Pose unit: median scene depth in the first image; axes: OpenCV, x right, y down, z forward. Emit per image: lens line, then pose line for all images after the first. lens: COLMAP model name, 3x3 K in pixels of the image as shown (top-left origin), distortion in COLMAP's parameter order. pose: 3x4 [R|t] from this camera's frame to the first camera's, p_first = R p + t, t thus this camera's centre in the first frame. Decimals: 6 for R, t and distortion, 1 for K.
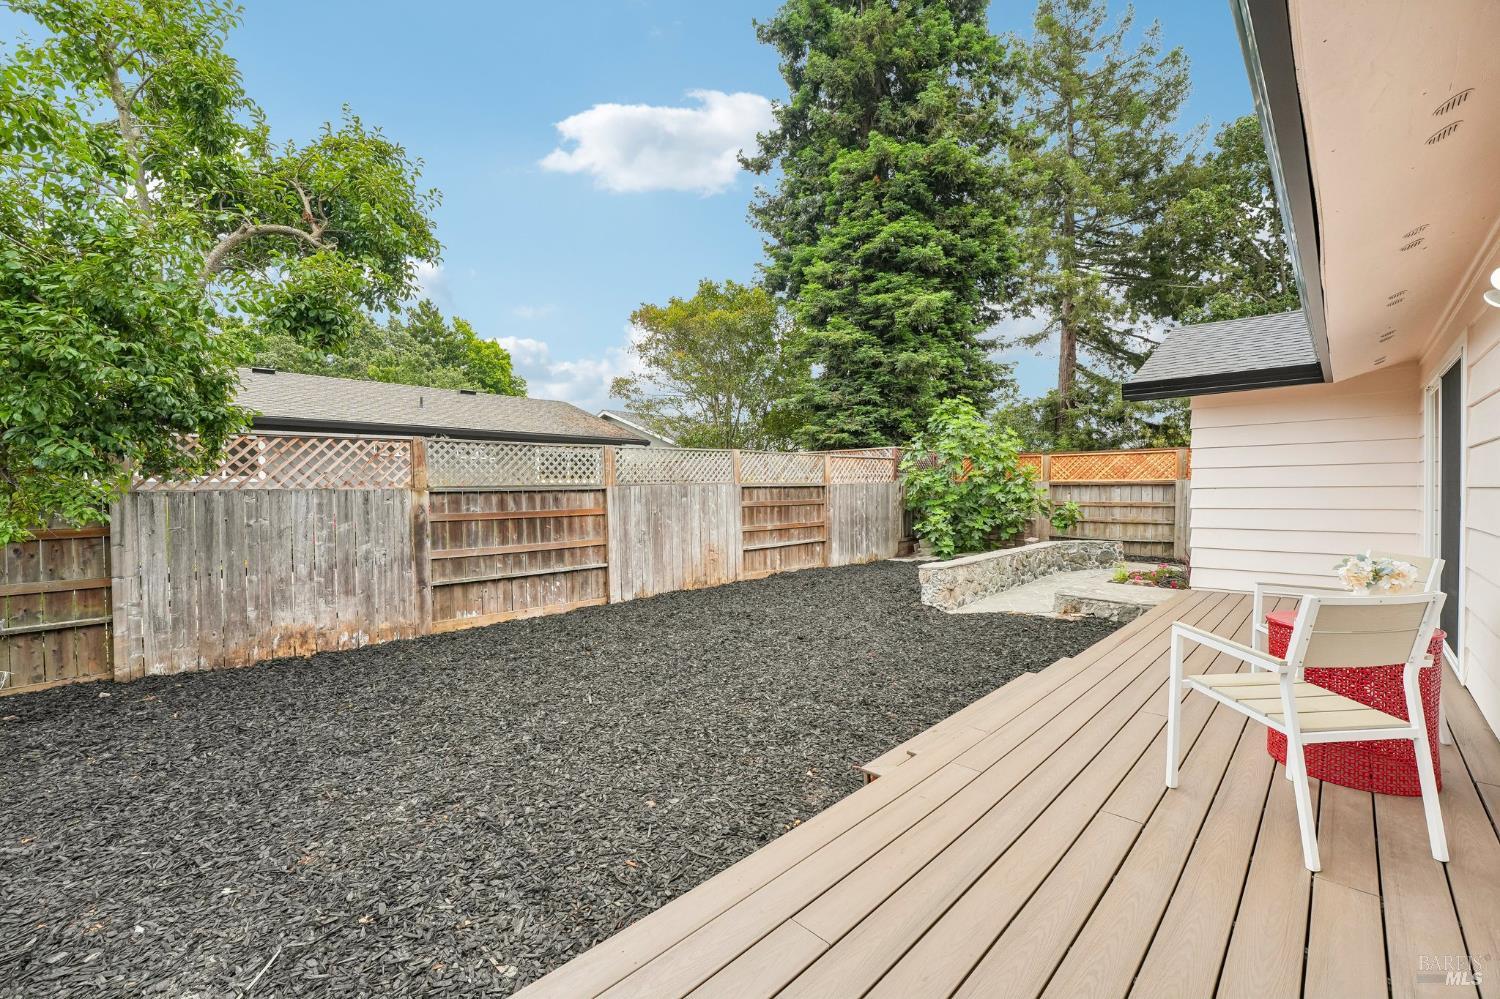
lens RADIAL K [[610.4, 0, 748.2], [0, 610.4, 501.6], [0, 0, 1]] dist [-0.024445, 0.001086]
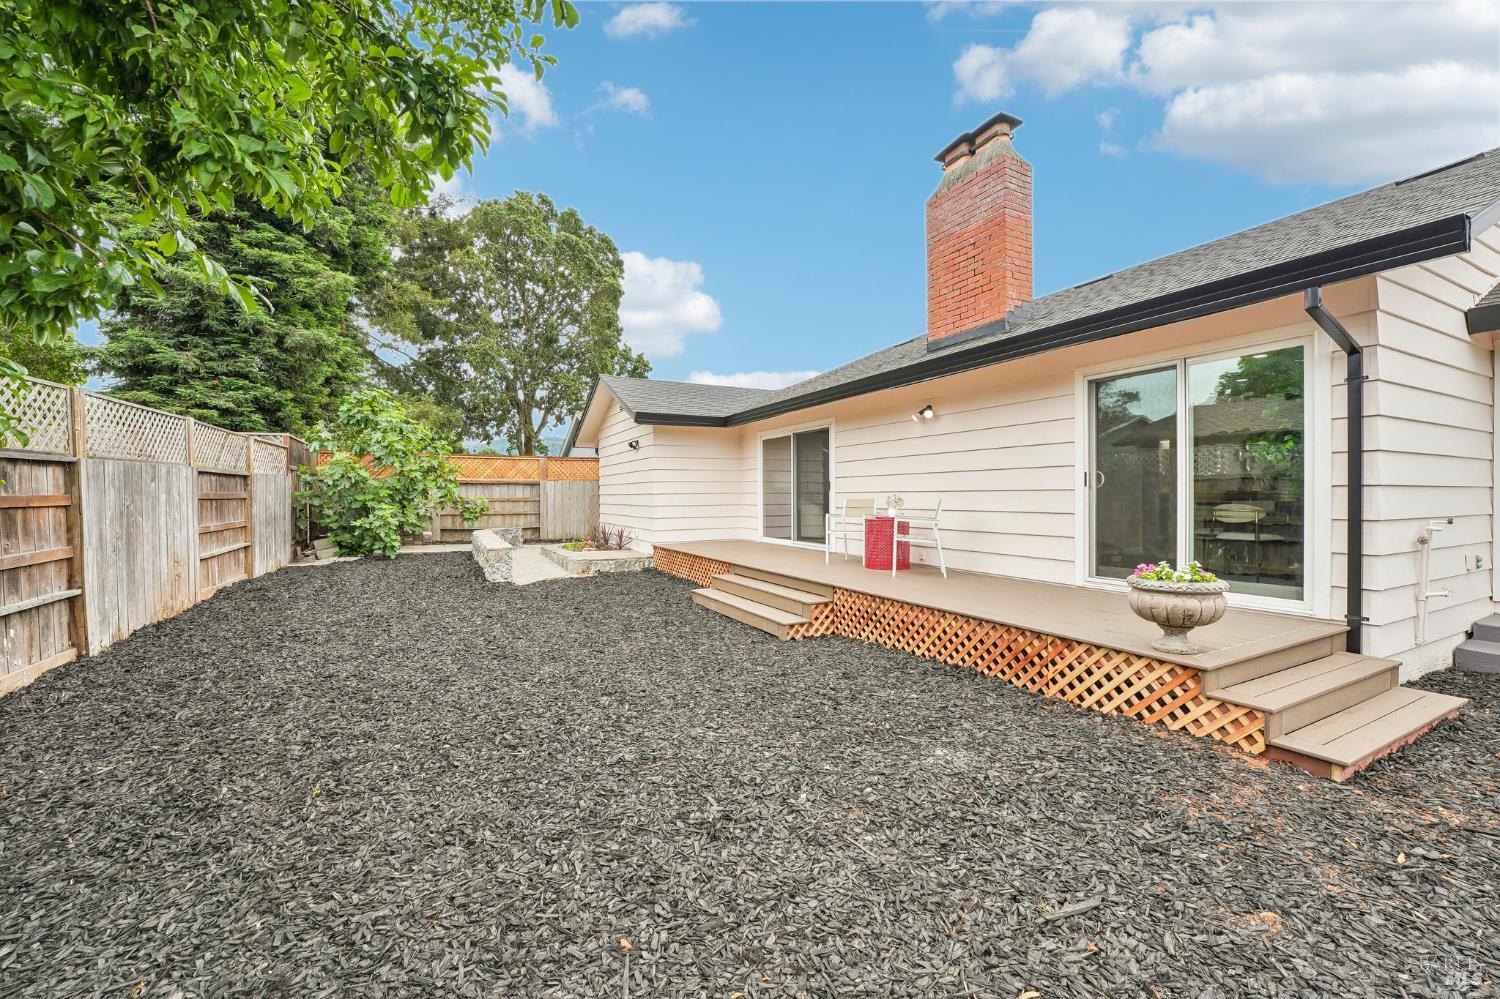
lens RADIAL K [[610.4, 0, 738.2], [0, 610.4, 502.4], [0, 0, 1]] dist [-0.024445, 0.001086]
pose [[0.304411, -0.004129, 0.952532, -0.427696], [0.019613, 0.999806, -0.001934, 0.023109], [-0.952339, 0.019271, 0.304432, 0.163880]]
